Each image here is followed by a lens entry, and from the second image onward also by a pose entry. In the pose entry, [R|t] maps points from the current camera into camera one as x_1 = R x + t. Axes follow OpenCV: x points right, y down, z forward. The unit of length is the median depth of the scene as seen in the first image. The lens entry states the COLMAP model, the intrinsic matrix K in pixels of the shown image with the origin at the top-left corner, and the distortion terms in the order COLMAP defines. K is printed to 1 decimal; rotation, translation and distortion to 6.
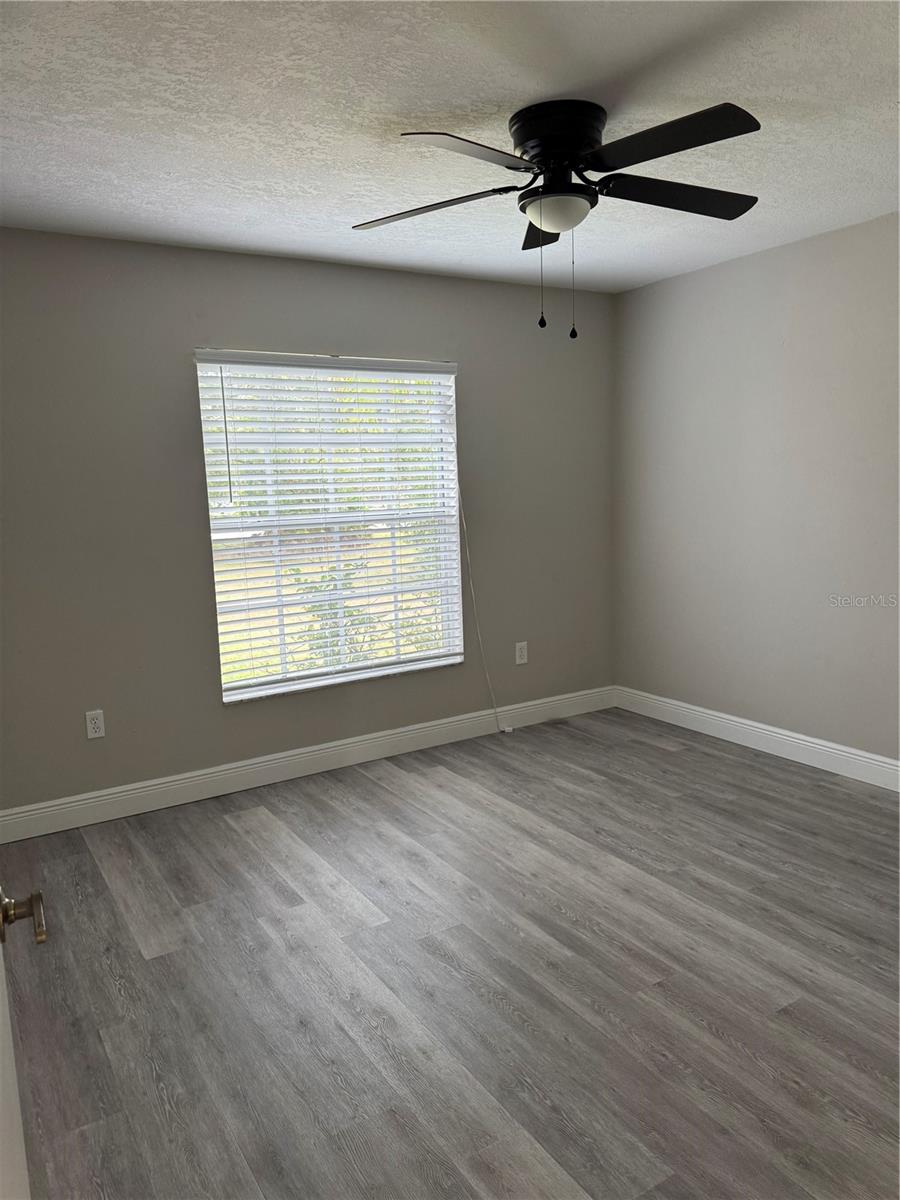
lens RADIAL K [[850.4, 0, 457.9], [0, 850.4, 604.2], [0, 0, 1]] dist [0.063046, -0.072705]
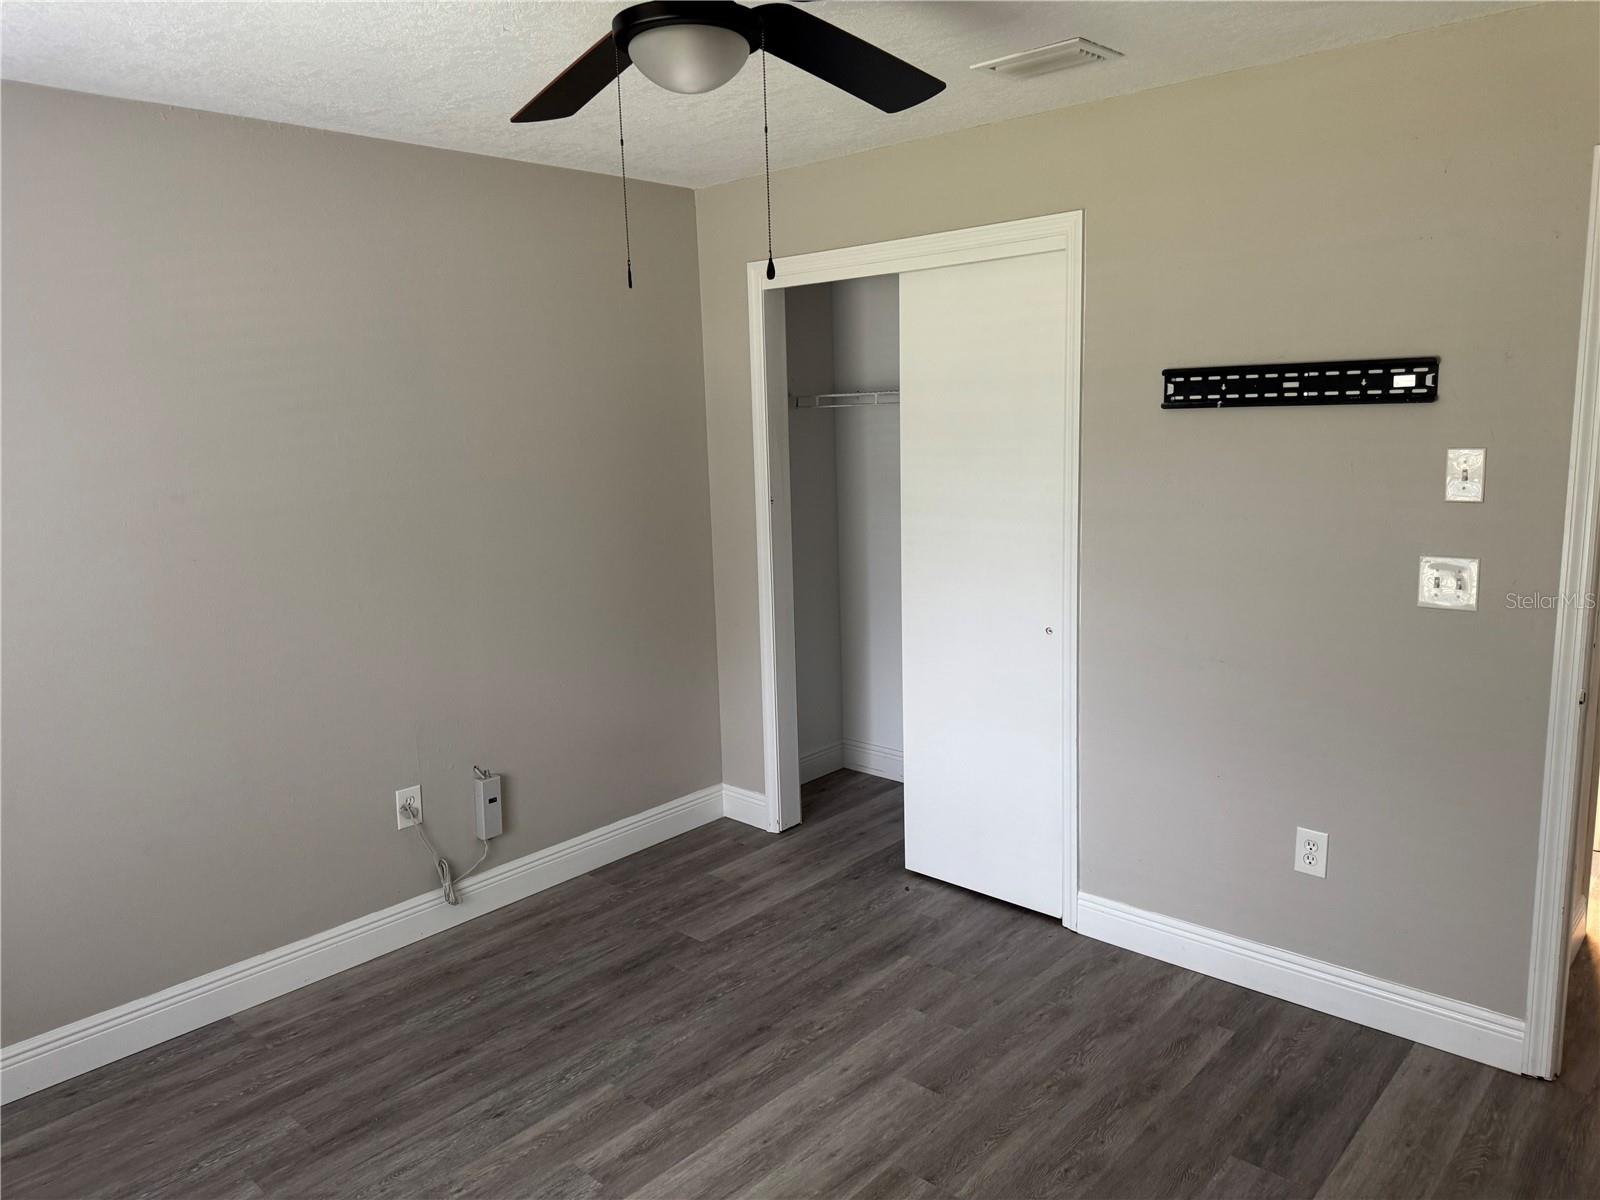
lens RADIAL K [[1133.9, 0, 798.0], [0, 1133.9, 601.8], [0, 0, 1]] dist [0.063046, -0.072705]
pose [[-0.269590, -0.123085, 0.955077, -0.553084], [0.169889, 0.970162, 0.172984, -0.216231], [-0.947871, 0.208892, -0.240635, 1.073887]]
